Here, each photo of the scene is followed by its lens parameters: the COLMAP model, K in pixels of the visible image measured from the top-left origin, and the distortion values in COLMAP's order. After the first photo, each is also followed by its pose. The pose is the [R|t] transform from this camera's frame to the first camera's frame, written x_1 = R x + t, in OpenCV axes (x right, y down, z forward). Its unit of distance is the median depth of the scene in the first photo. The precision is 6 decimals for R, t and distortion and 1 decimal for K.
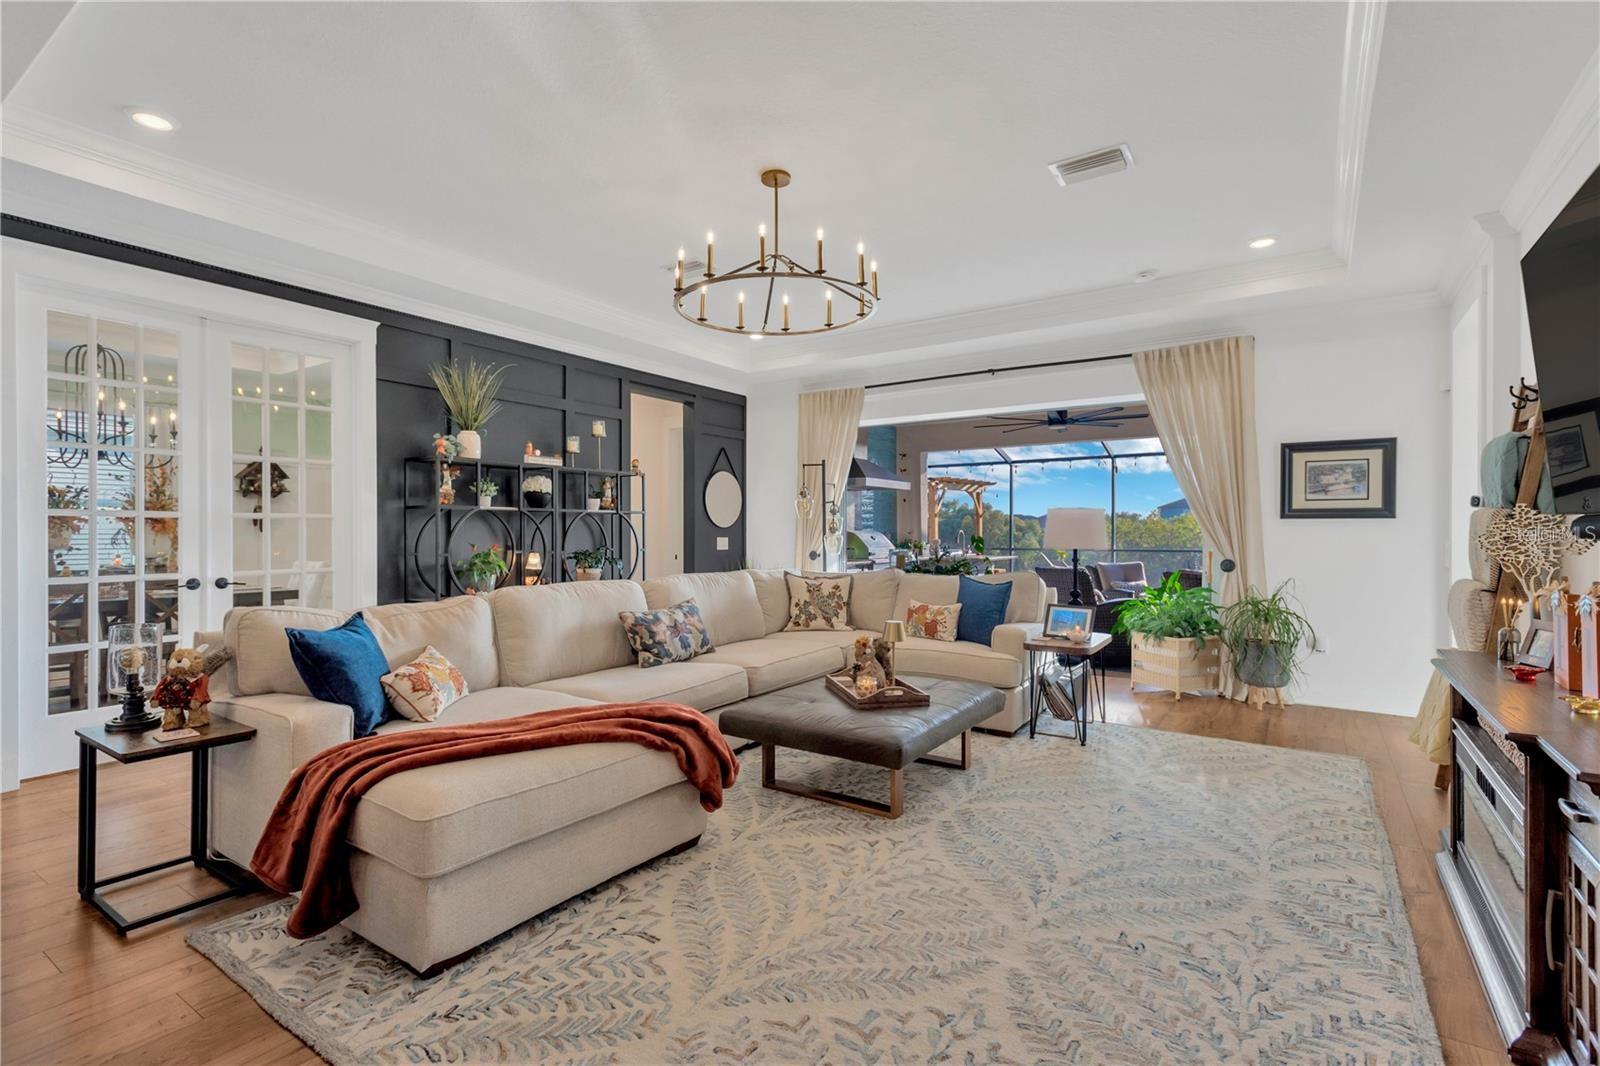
lens RADIAL K [[748.0, 0, 797.2], [0, 748.0, 535.1], [0, 0, 1]] dist [0.016612, -0.004152]
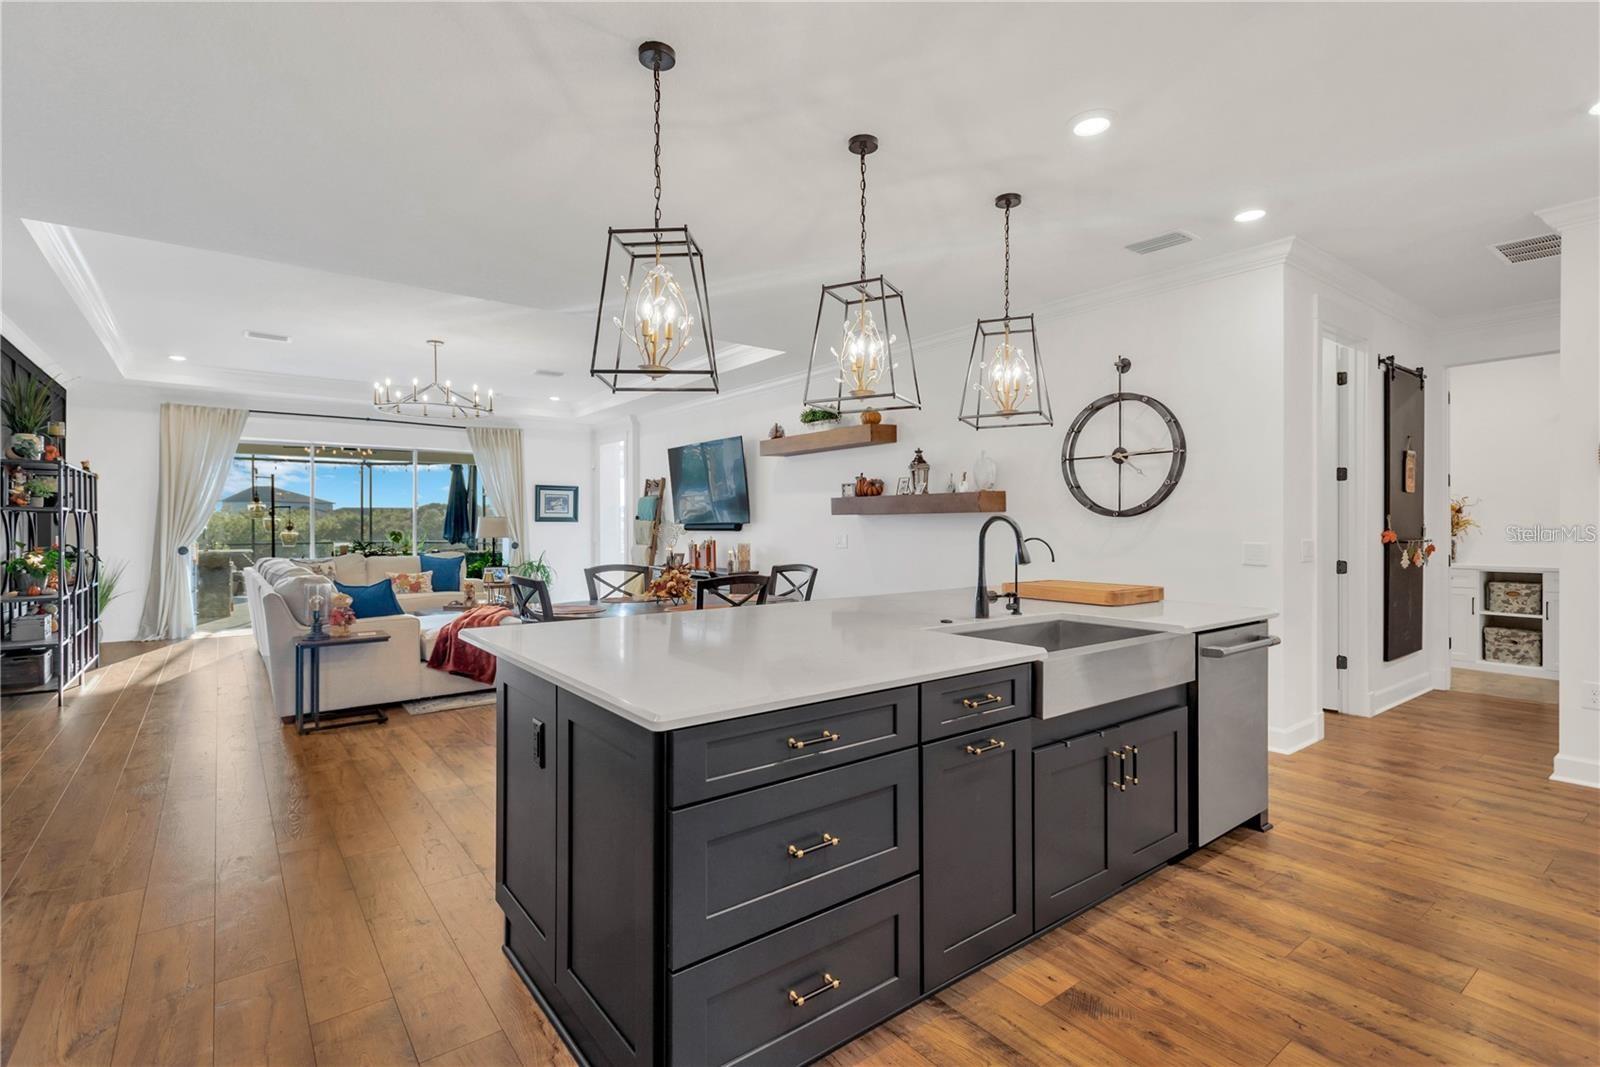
lens RADIAL K [[748.0, 0, 801.8], [0, 748.0, 525.7], [0, 0, 1]] dist [0.016612, -0.004152]
pose [[0.312083, -0.000459, 0.950055, -1.938558], [0.004146, 0.999991, -0.000879, -0.010904], [-0.950046, 0.004213, 0.312082, -0.581450]]
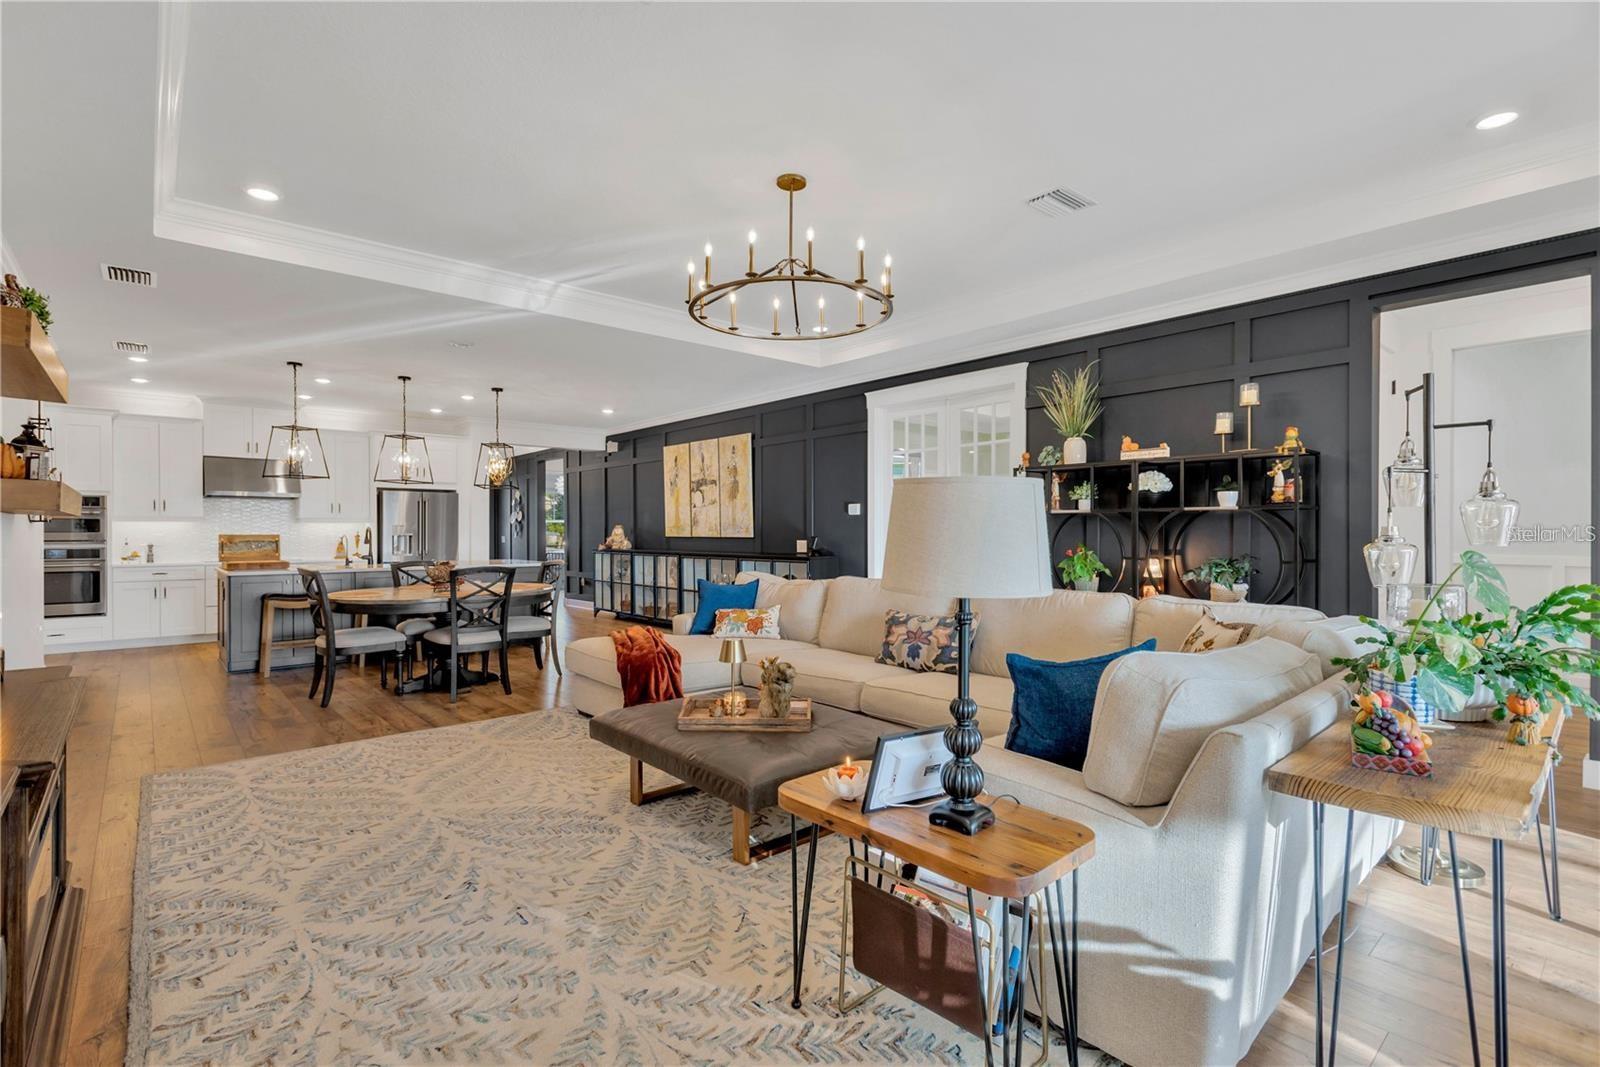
lens RADIAL K [[748.0, 0, 801.6], [0, 748.0, 535.8], [0, 0, 1]] dist [0.016612, -0.004152]
pose [[-0.253810, 0.005975, -0.967236, 1.179400], [-0.003388, 0.999969, 0.007066, -0.015804], [0.967248, 0.005070, -0.253782, 1.598958]]
